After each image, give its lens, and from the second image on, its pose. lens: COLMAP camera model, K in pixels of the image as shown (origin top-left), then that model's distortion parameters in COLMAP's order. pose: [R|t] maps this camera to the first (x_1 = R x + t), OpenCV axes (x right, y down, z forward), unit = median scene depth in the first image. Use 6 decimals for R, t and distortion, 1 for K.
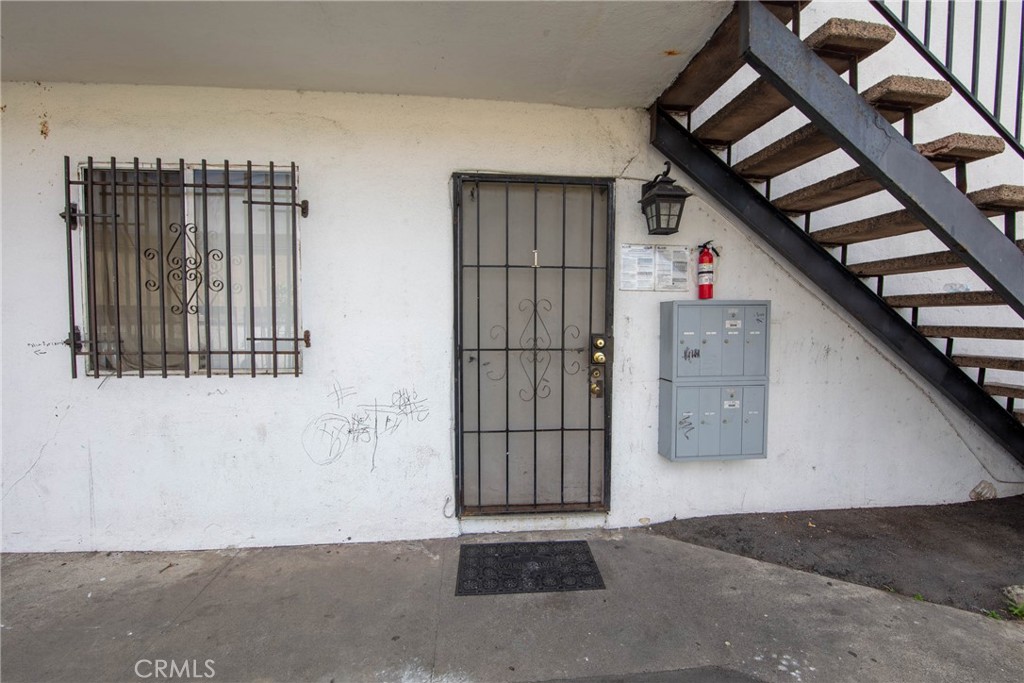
lens RADIAL K [[458.4, 0, 511.2], [0, 458.4, 350.0], [0, 0, 1]] dist [-0.018150, 0.000291]
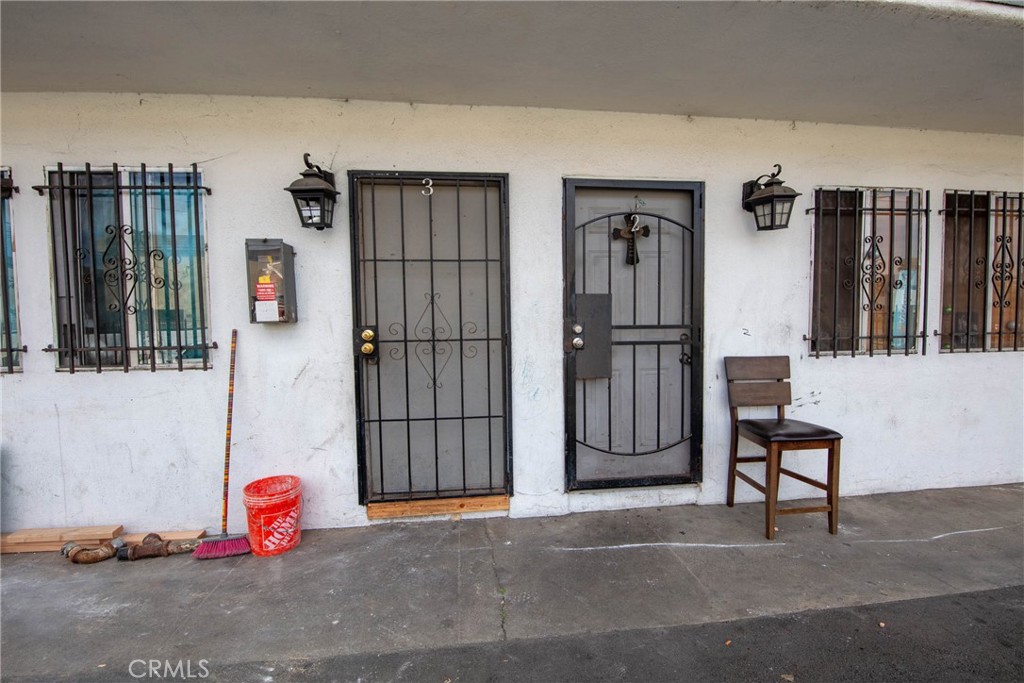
lens RADIAL K [[432.2, 0, 512.9], [0, 432.2, 338.7], [0, 0, 1]] dist [-0.021890, -0.001581]
pose [[0.999516, -0.017058, 0.025998, 0.198294], [0.017095, 0.999853, -0.001197, -0.001315], [-0.025974, 0.001640, 0.999661, 0.019323]]
